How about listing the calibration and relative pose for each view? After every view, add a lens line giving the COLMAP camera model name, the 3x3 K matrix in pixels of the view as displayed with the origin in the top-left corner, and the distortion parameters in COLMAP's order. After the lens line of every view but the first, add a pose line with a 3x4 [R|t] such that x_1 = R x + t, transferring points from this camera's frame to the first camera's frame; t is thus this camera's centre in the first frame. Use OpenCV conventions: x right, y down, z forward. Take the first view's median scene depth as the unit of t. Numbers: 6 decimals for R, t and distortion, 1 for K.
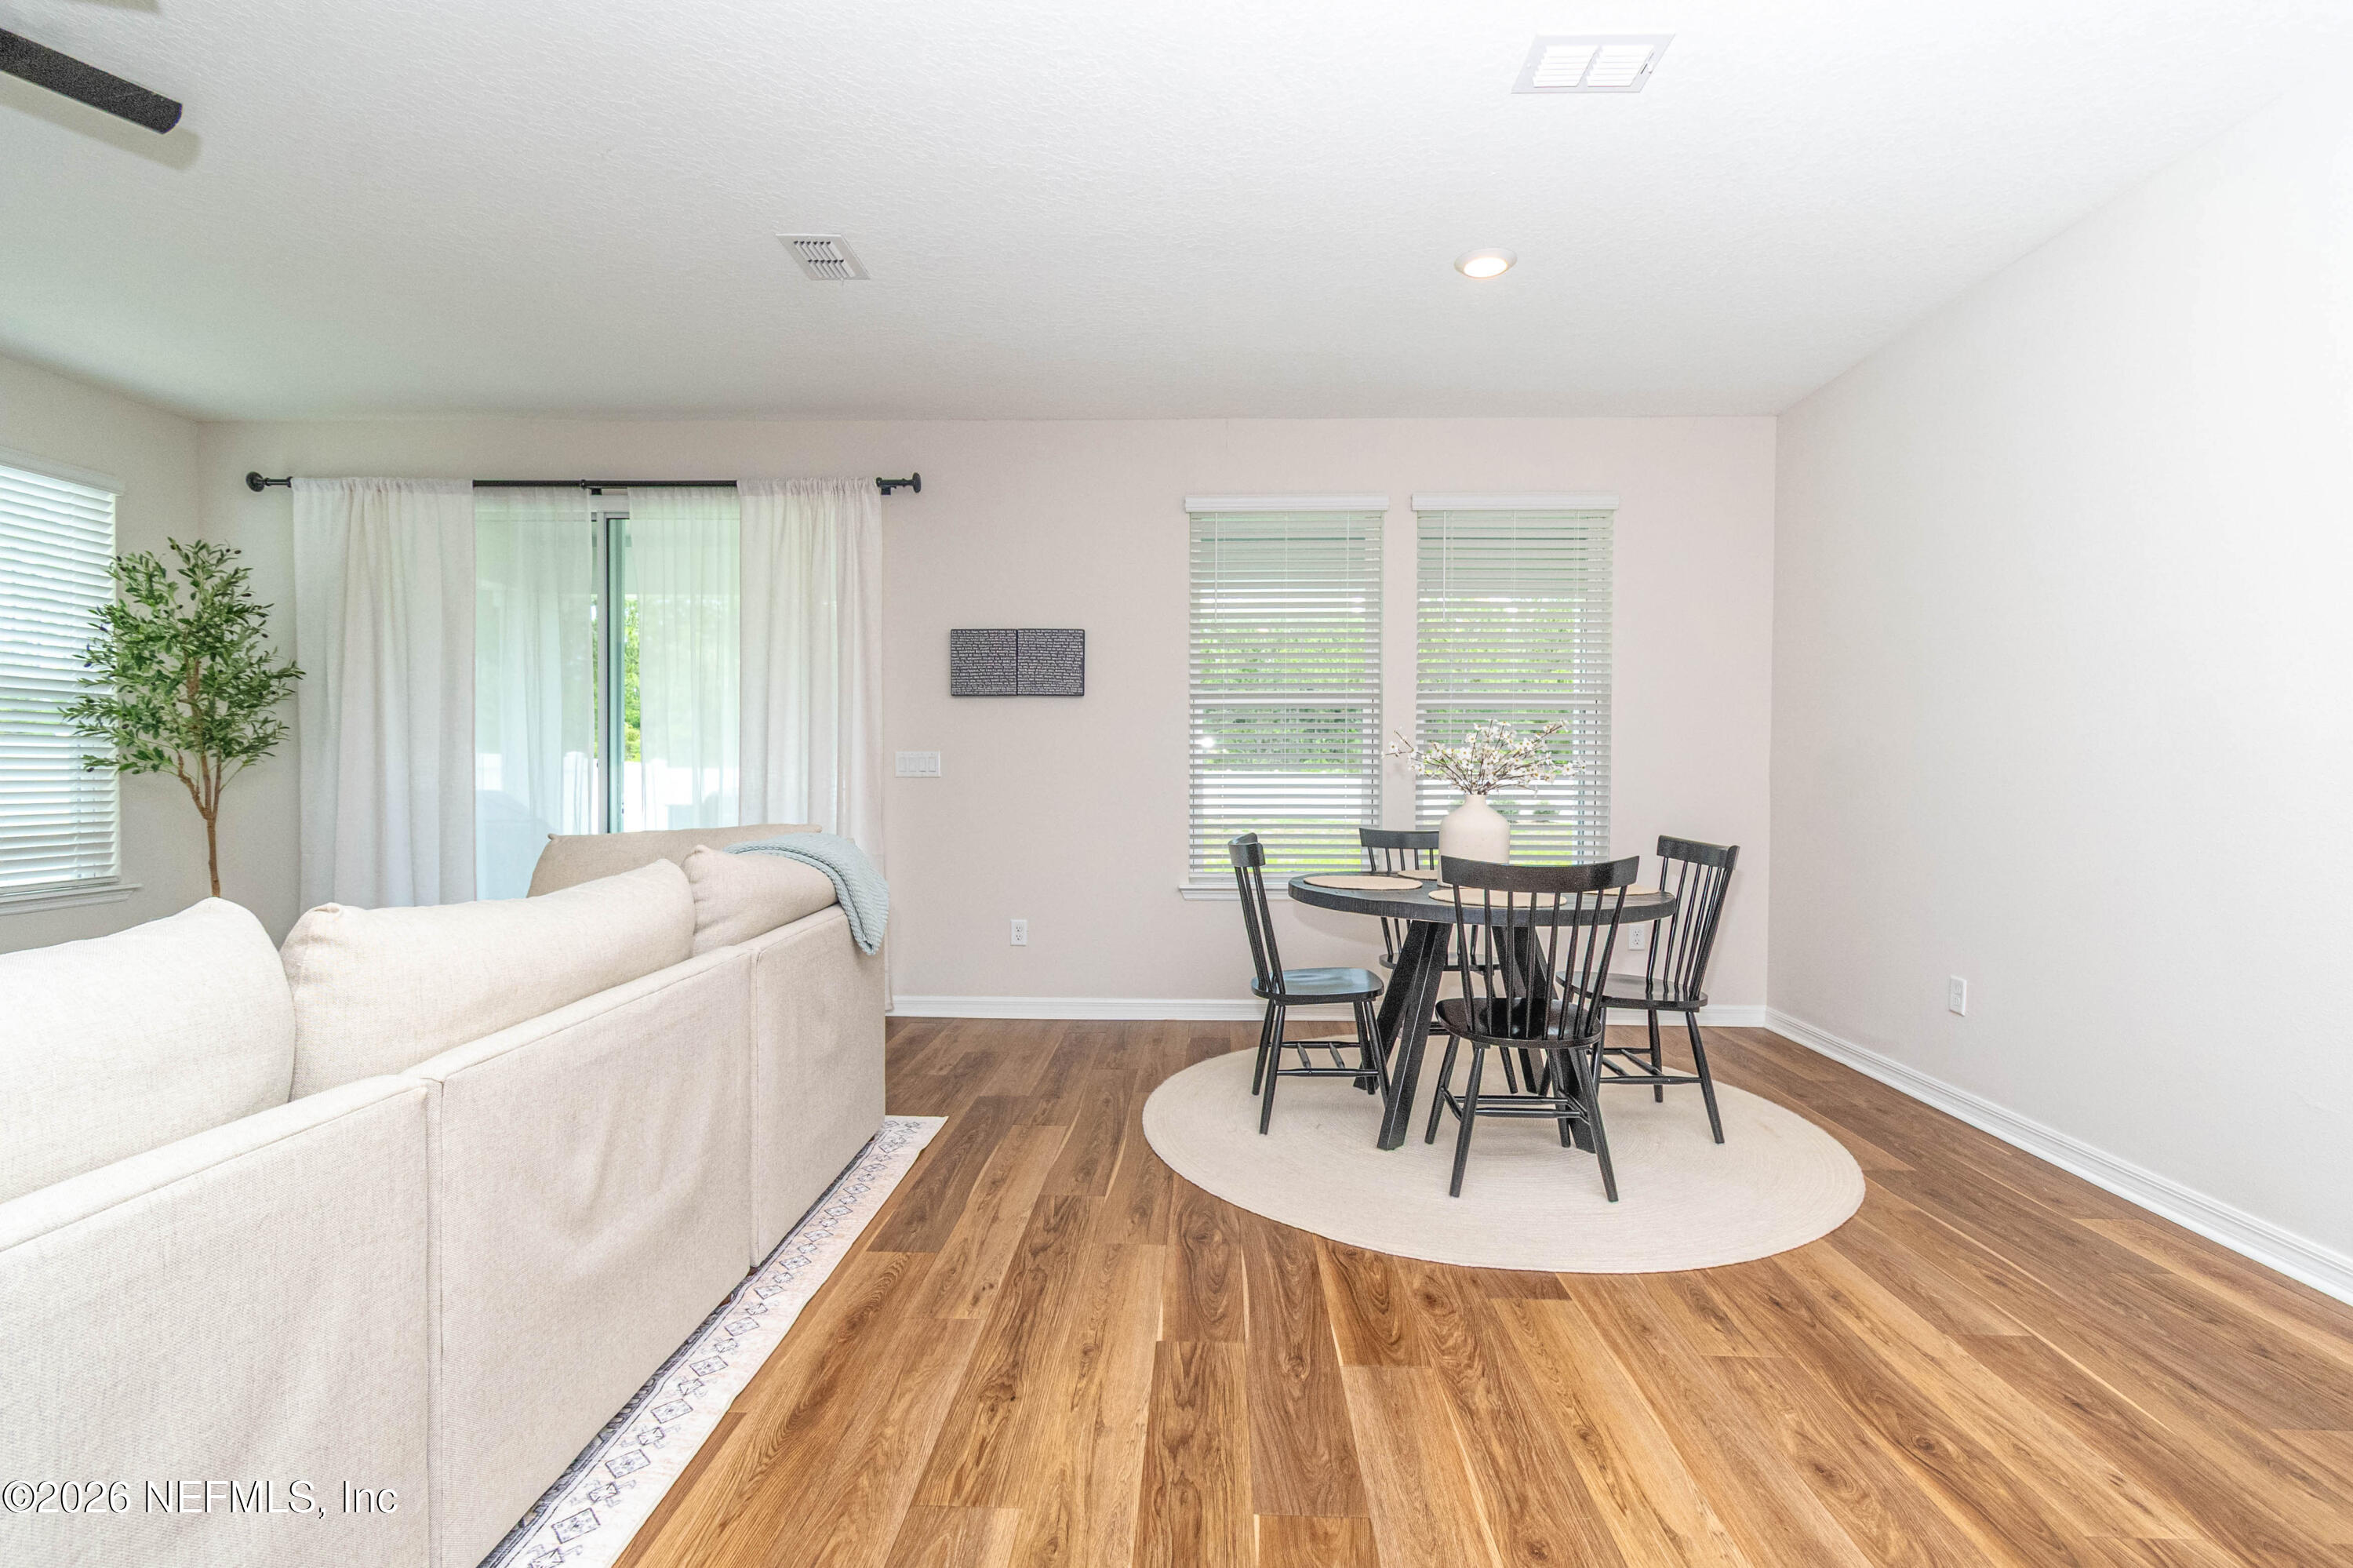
lens RADIAL K [[1075.4, 0, 1175.9], [0, 1075.4, 791.6], [0, 0, 1]] dist [0.002614, 0.000249]
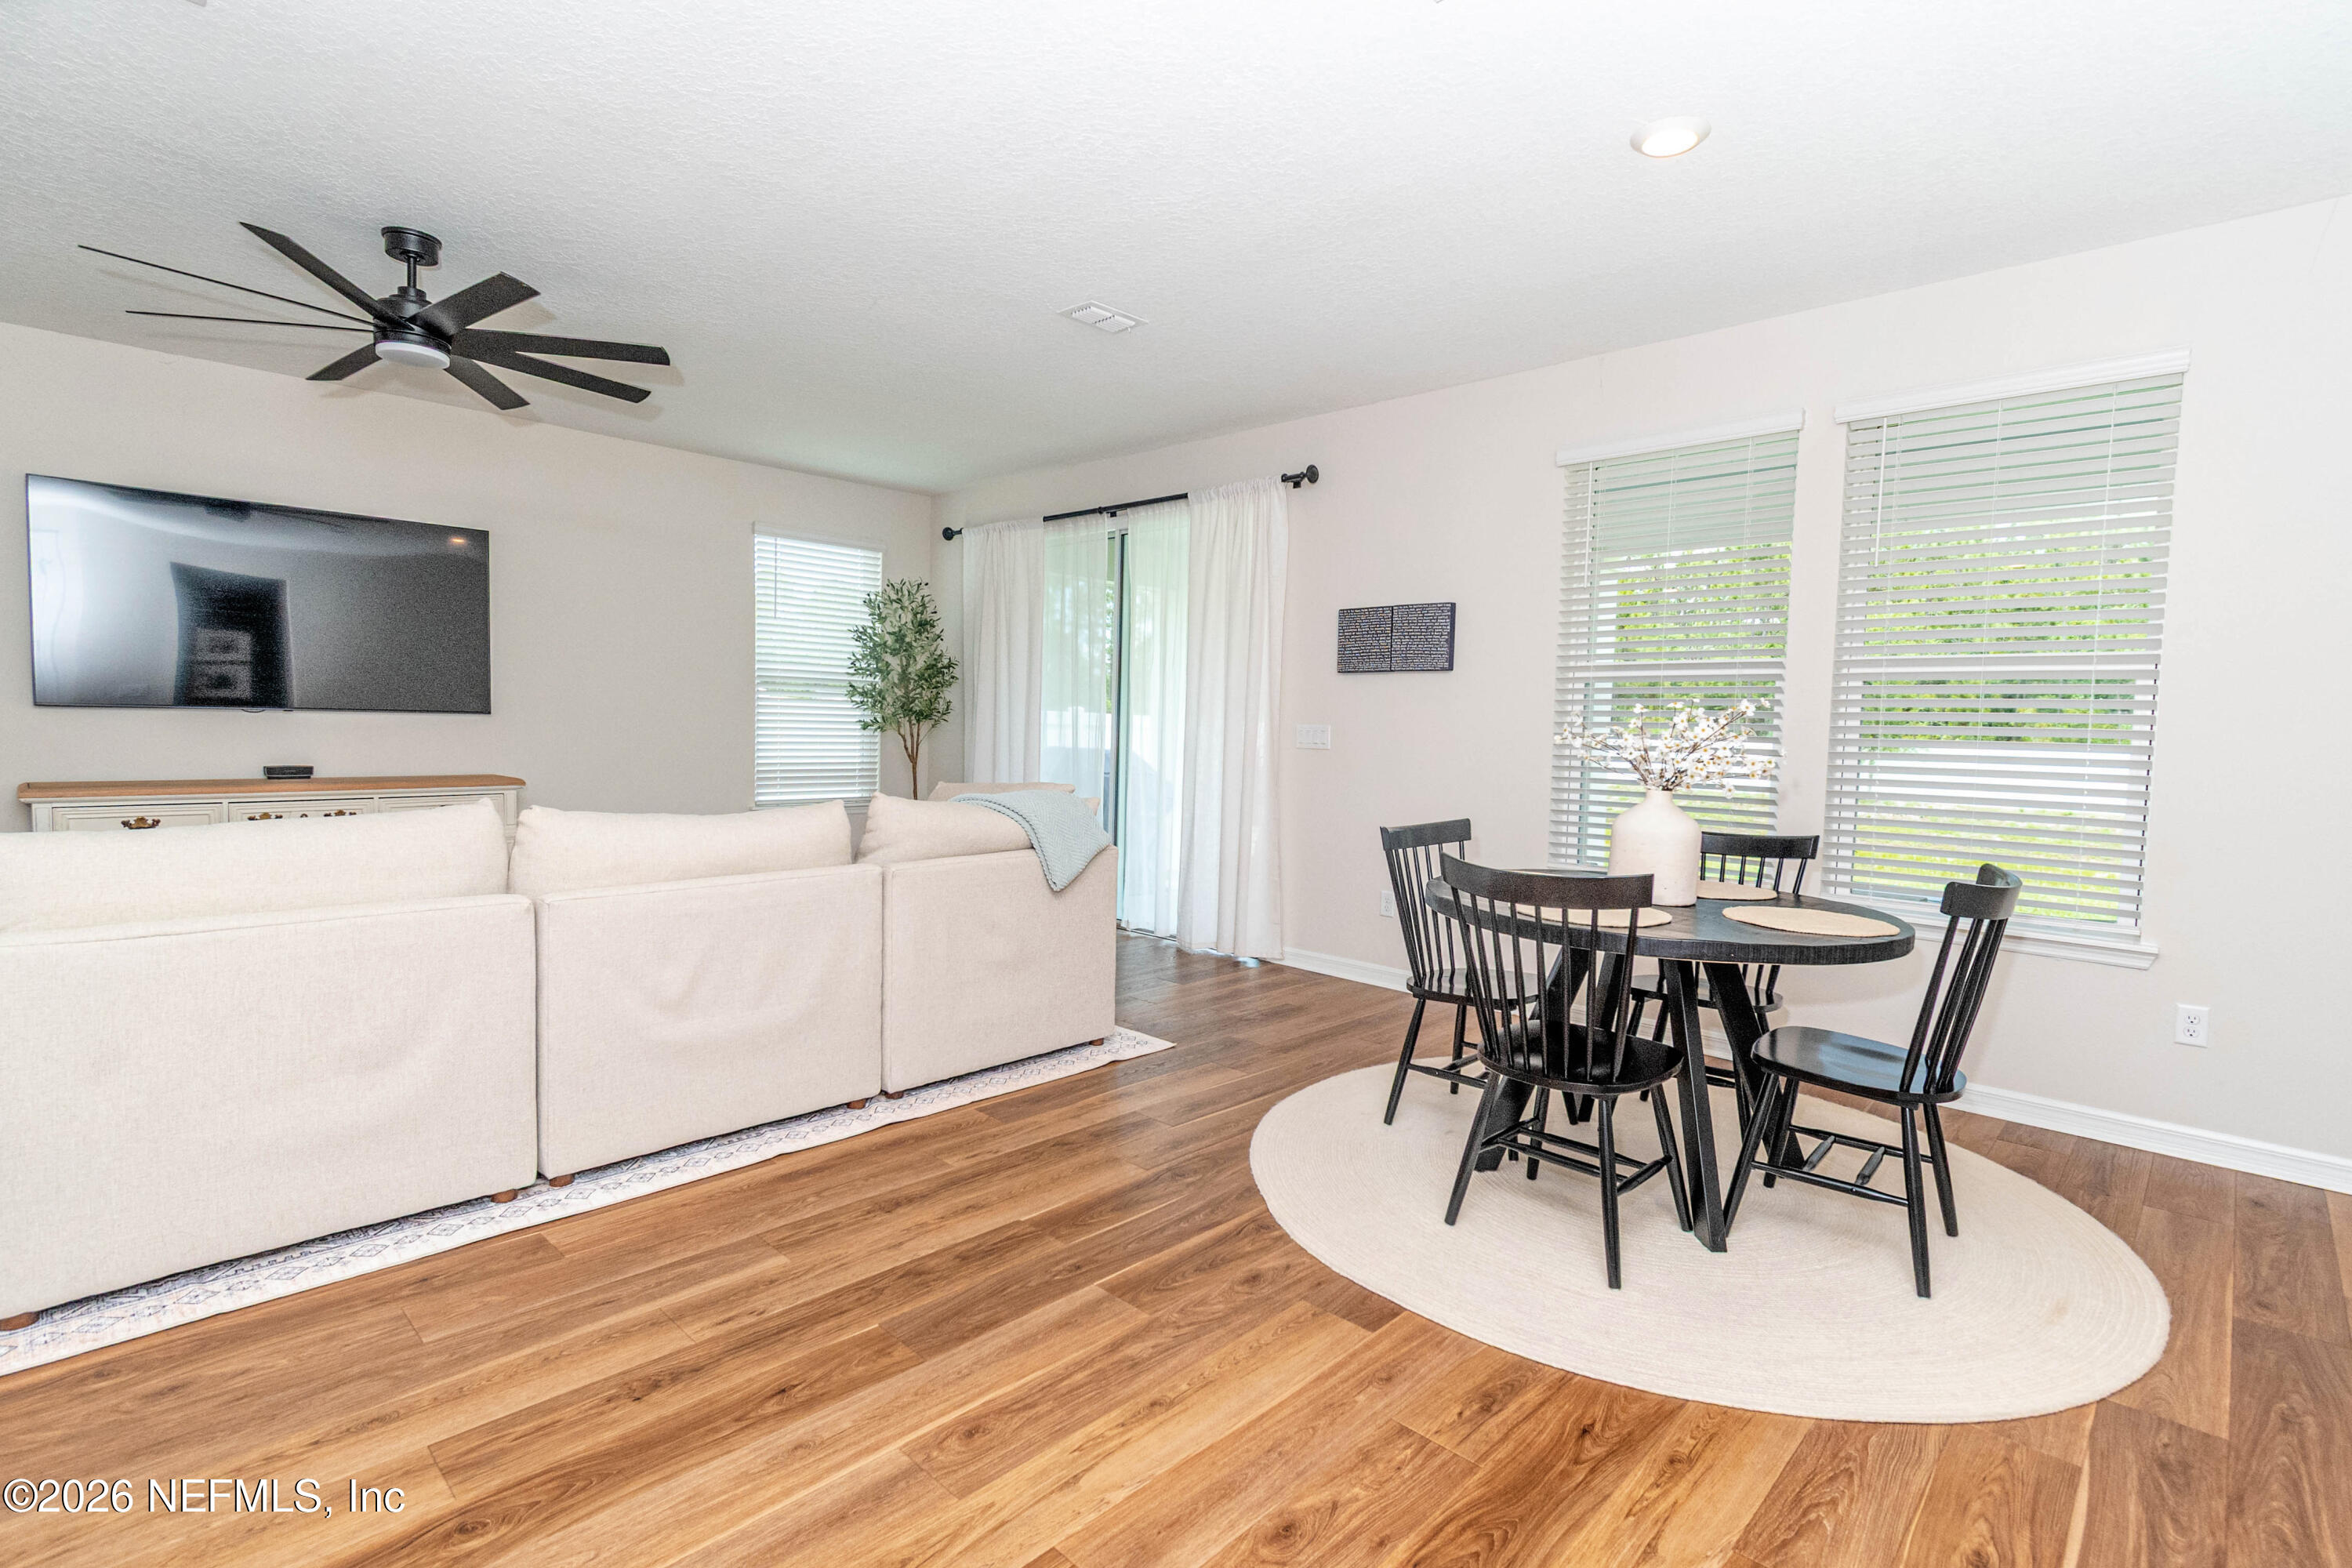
lens RADIAL K [[1108.9, 0, 1184.9], [0, 1108.9, 790.2], [0, 0, 1]] dist [0.000268, 0.000555]
pose [[0.745688, 0.054744, -0.664042, 0.590152], [-0.035090, 0.998463, 0.042910, -0.021902], [0.665370, -0.008697, 0.746463, 0.123062]]
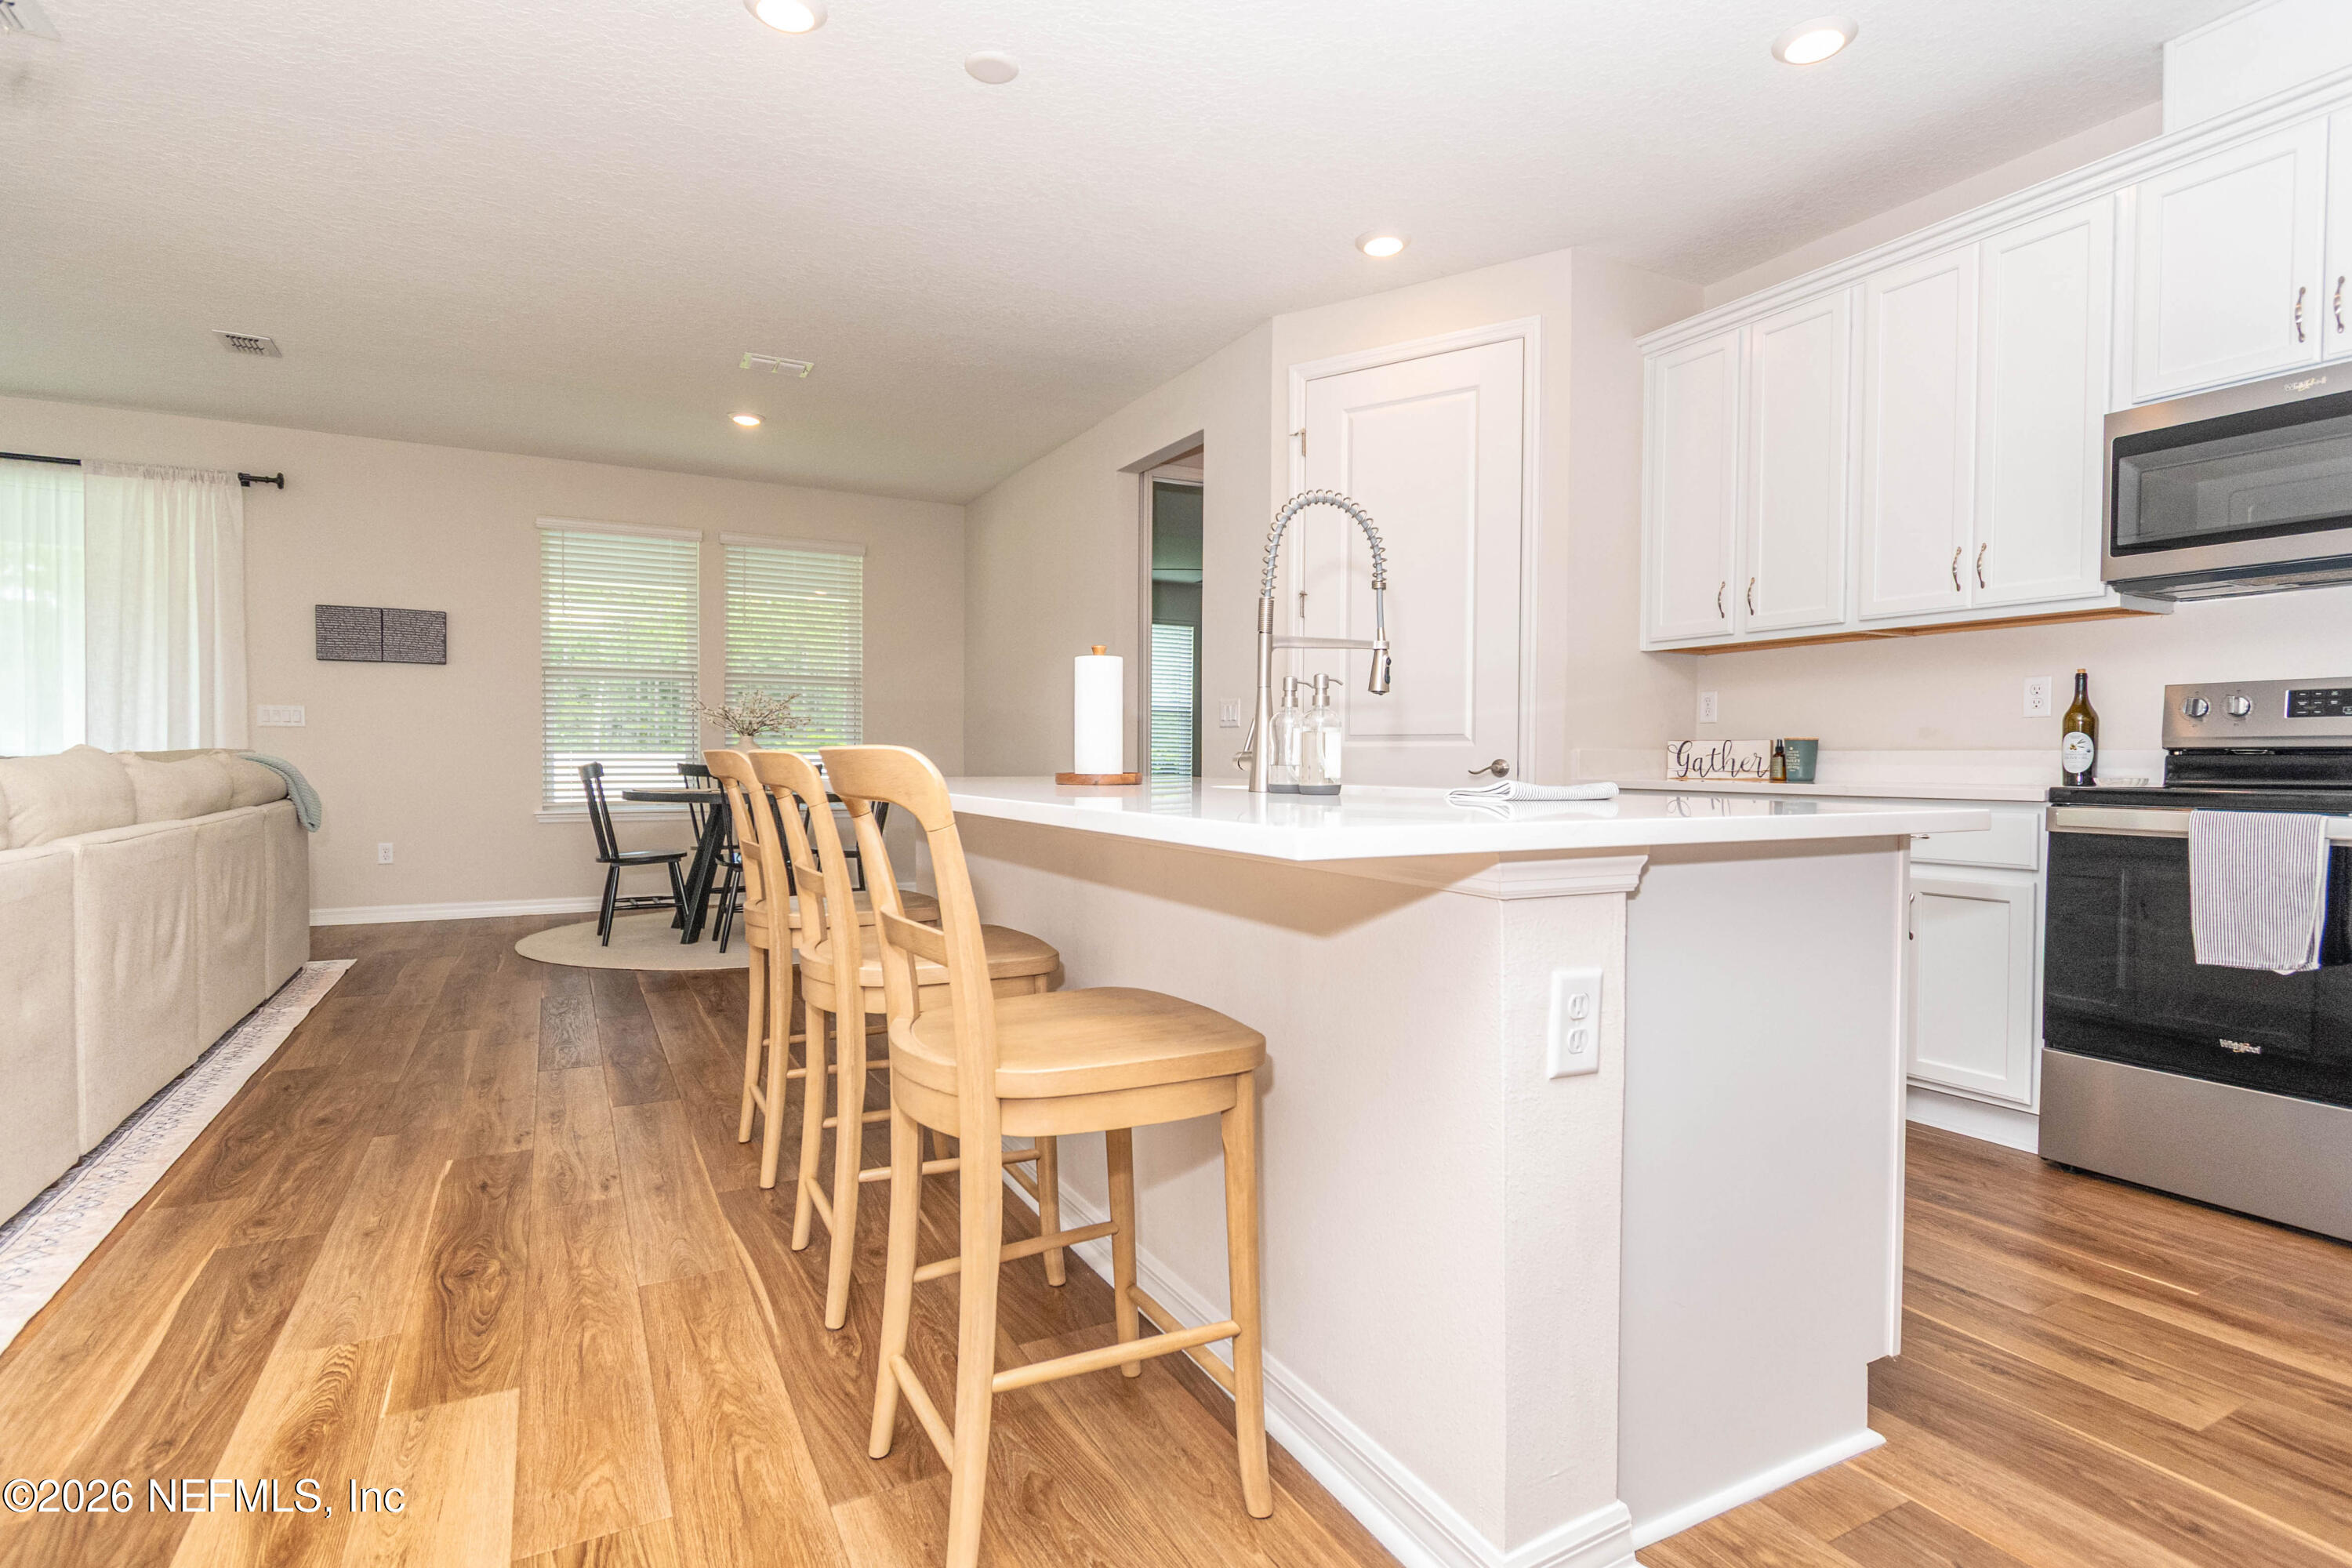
lens RADIAL K [[1185.6, 0, 1163.4], [0, 1185.6, 773.8], [0, 0, 1]] dist [0.042077, -0.018341]
pose [[0.871016, -0.006402, 0.491212, -0.066074], [0.008947, 0.999956, -0.002832, 0.075290], [-0.491172, 0.006861, 0.871035, -0.935397]]
